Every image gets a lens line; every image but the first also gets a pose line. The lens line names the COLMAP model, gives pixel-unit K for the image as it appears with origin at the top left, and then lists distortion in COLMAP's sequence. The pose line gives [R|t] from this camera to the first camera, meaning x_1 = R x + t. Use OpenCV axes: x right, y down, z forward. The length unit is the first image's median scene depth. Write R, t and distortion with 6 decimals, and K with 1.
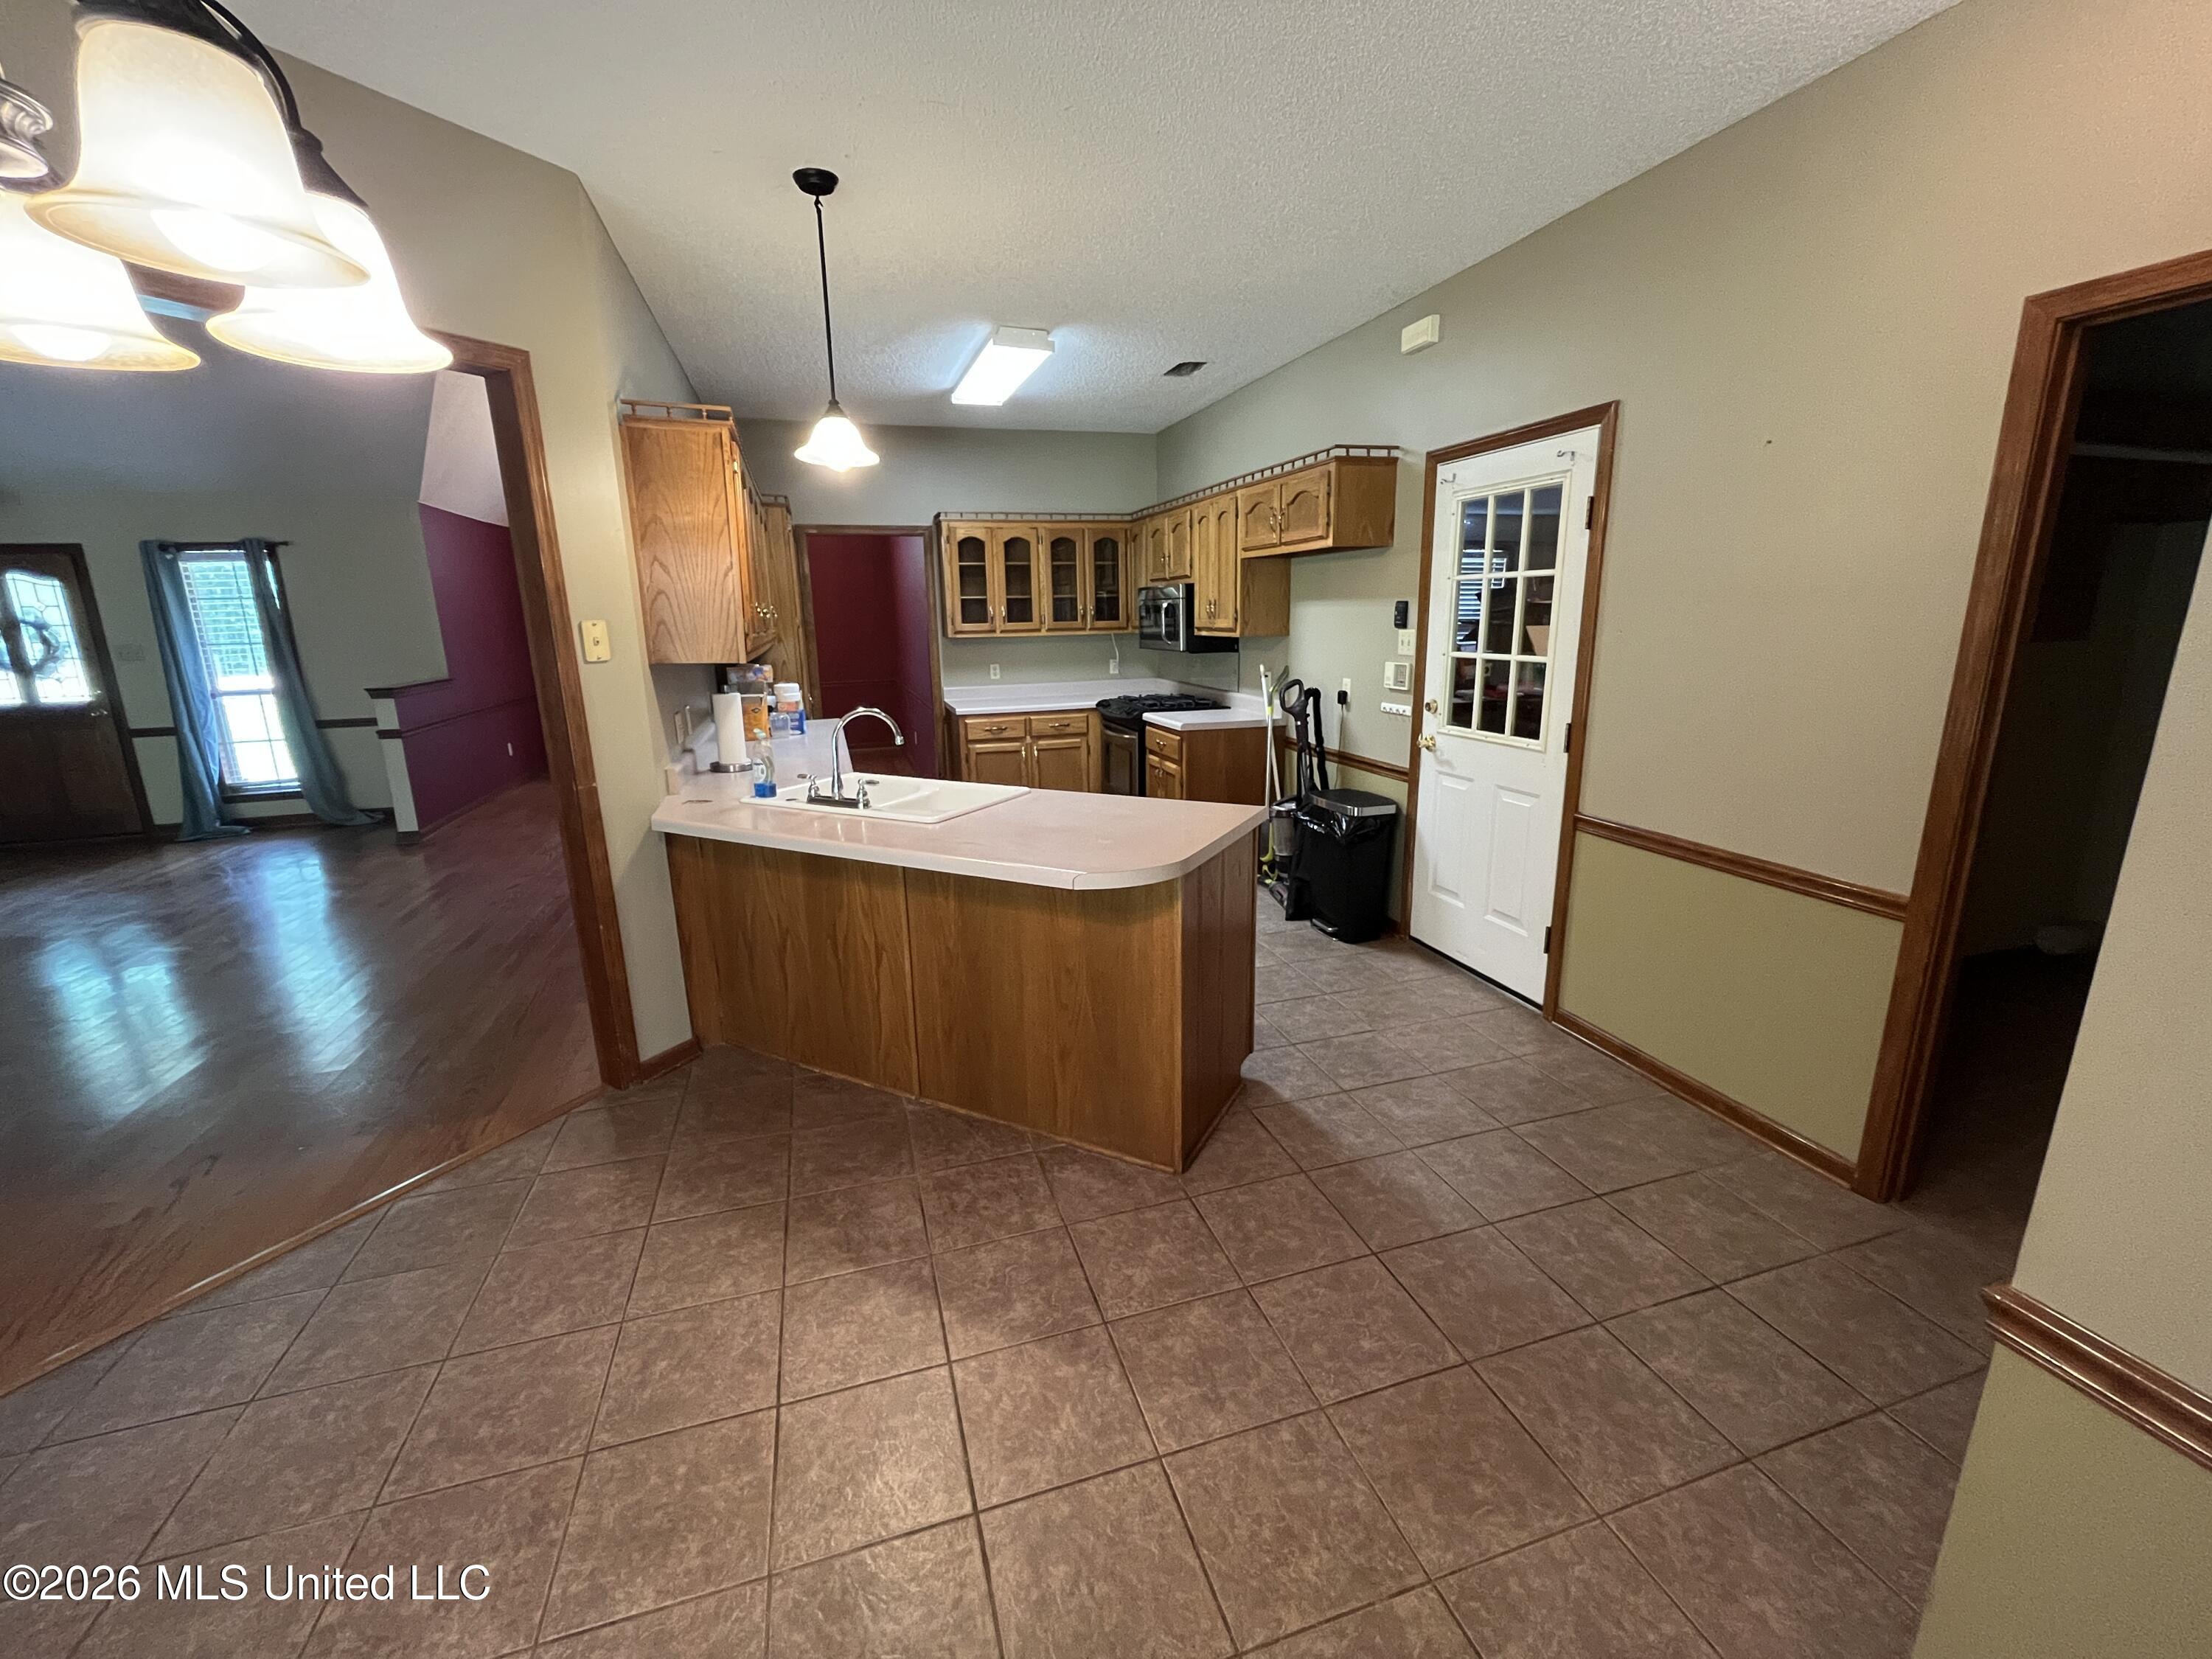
lens RADIAL K [[900.1, 0, 1103.4], [0, 900.1, 821.9], [0, 0, 1]] dist [-0.000562, -0.001327]
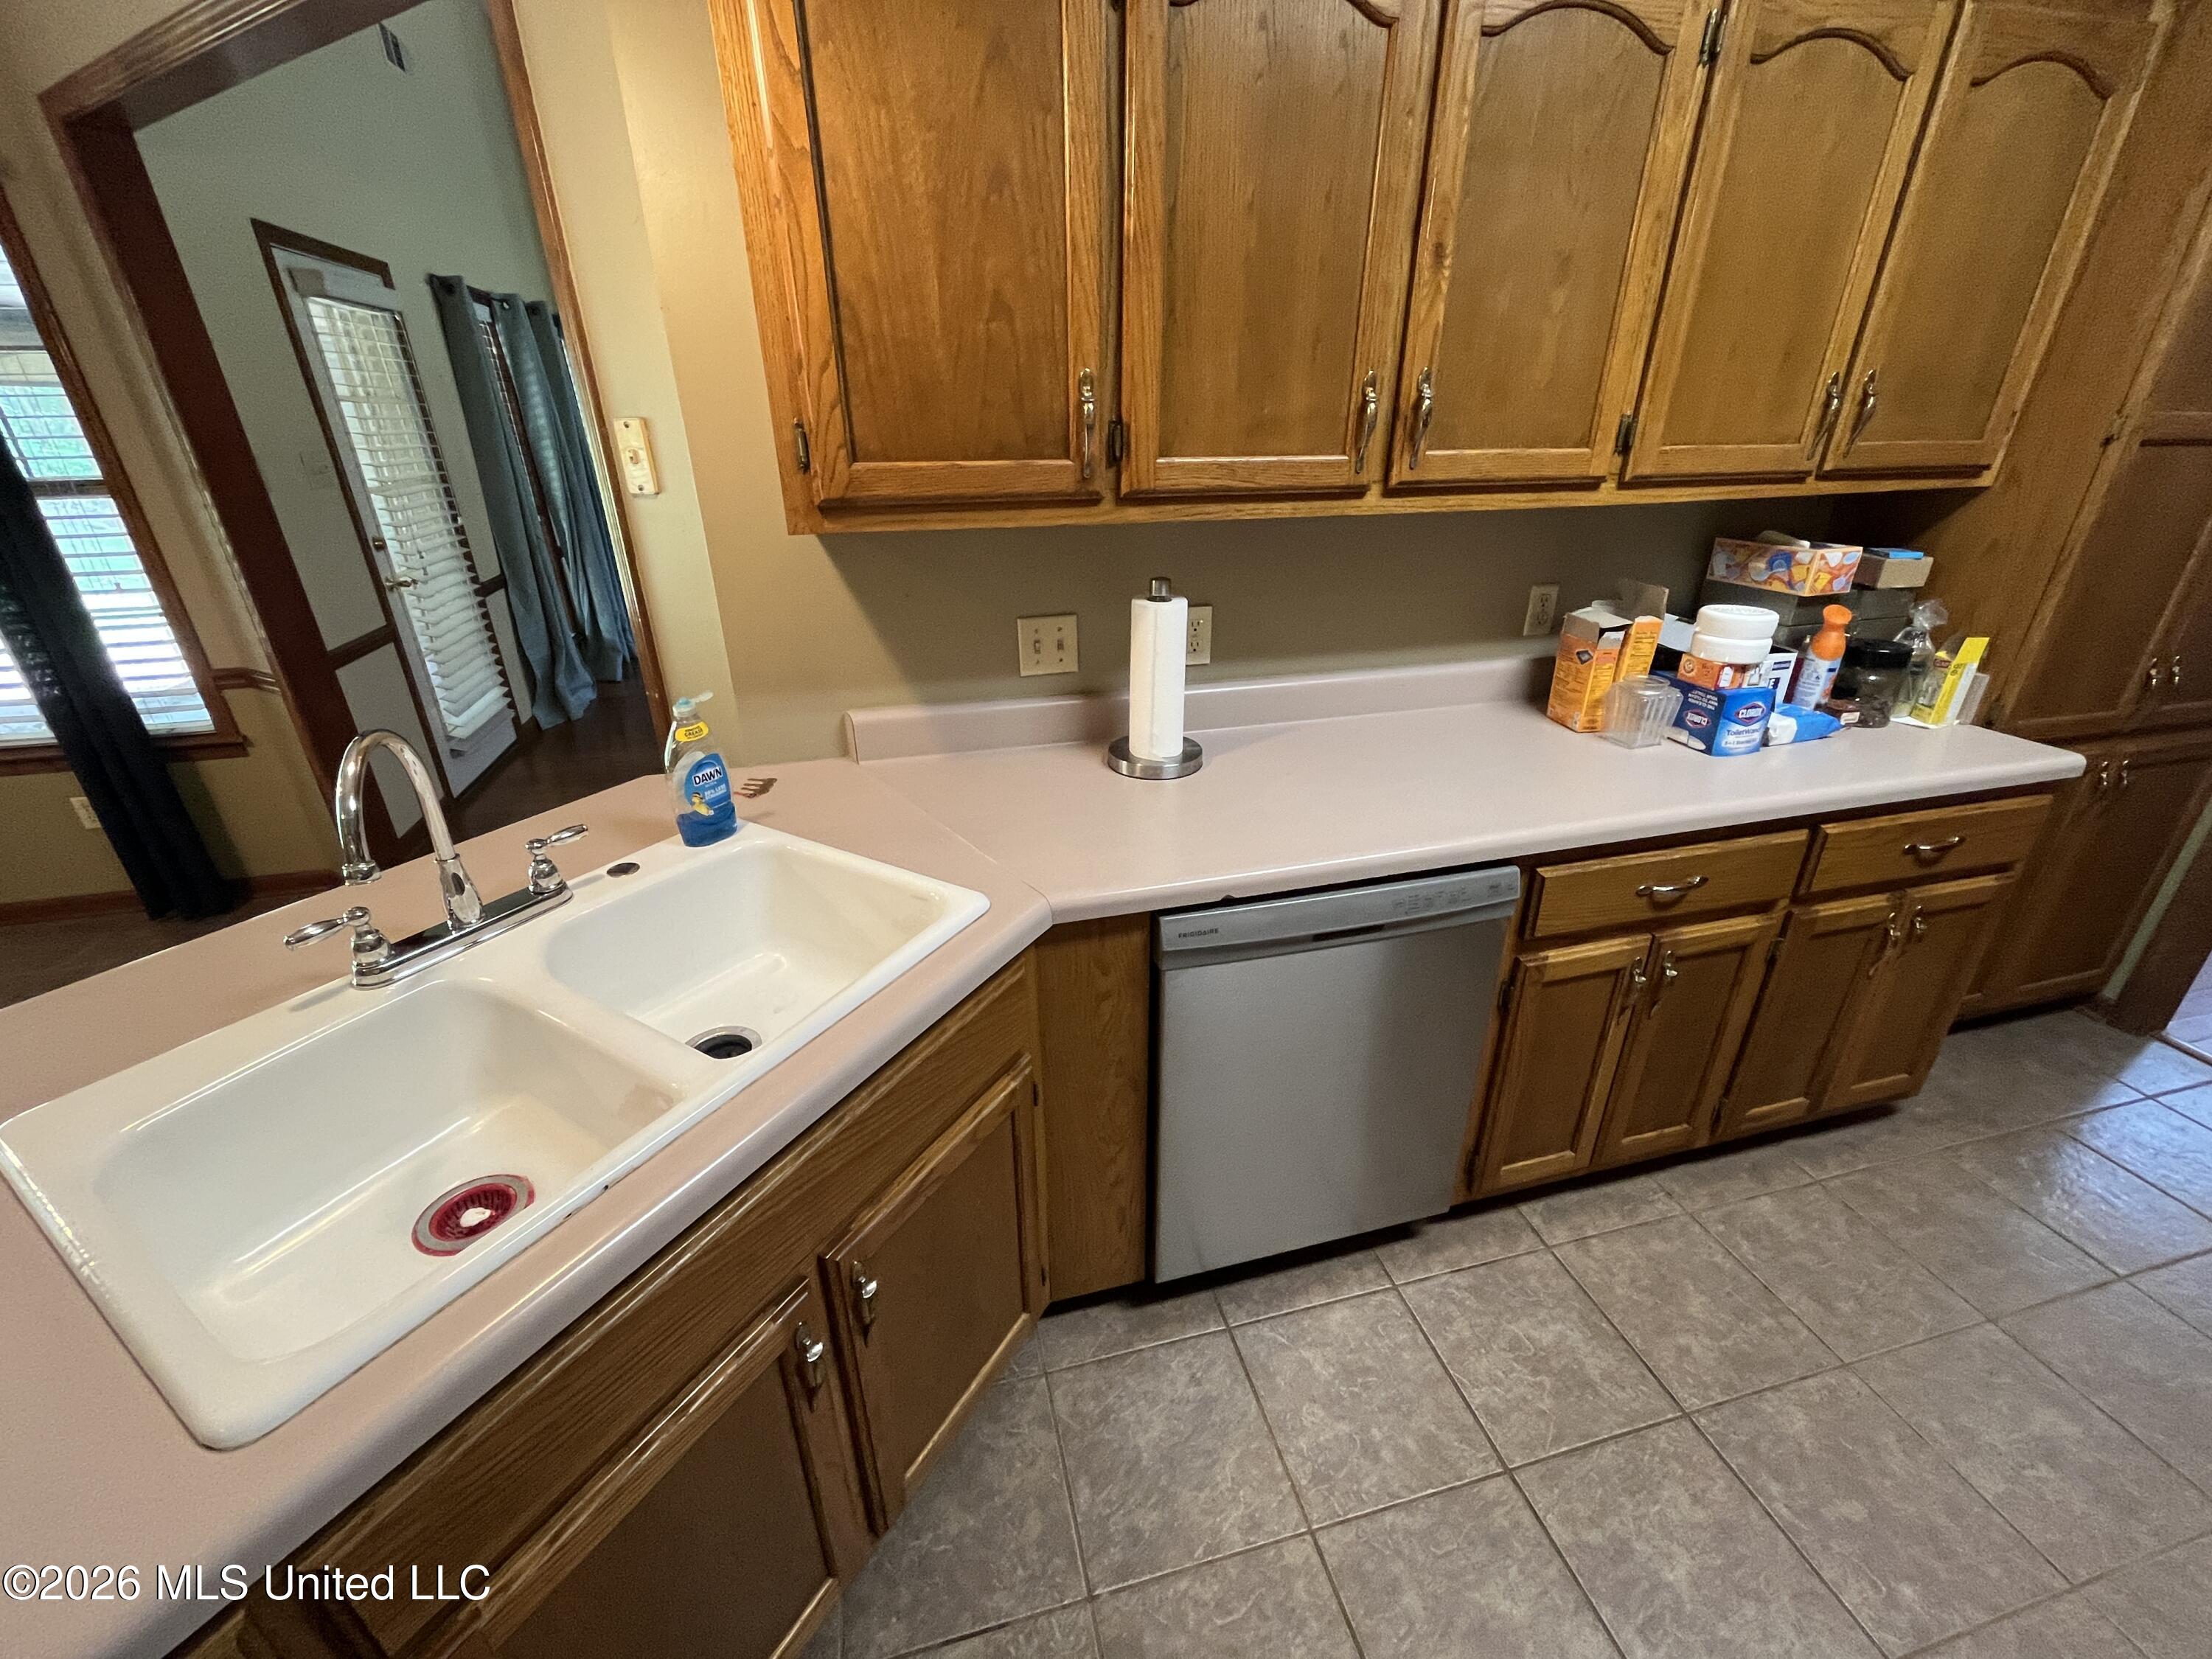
lens RADIAL K [[900.1, 0, 1107.7], [0, 900.1, 825.2], [0, 0, 1]] dist [-0.000562, -0.001327]
pose [[-0.041088, 0.436356, -0.898835, 0.010972], [-0.219829, 0.873604, 0.434156, -0.133846], [0.974673, 0.215429, 0.060029, 0.566819]]
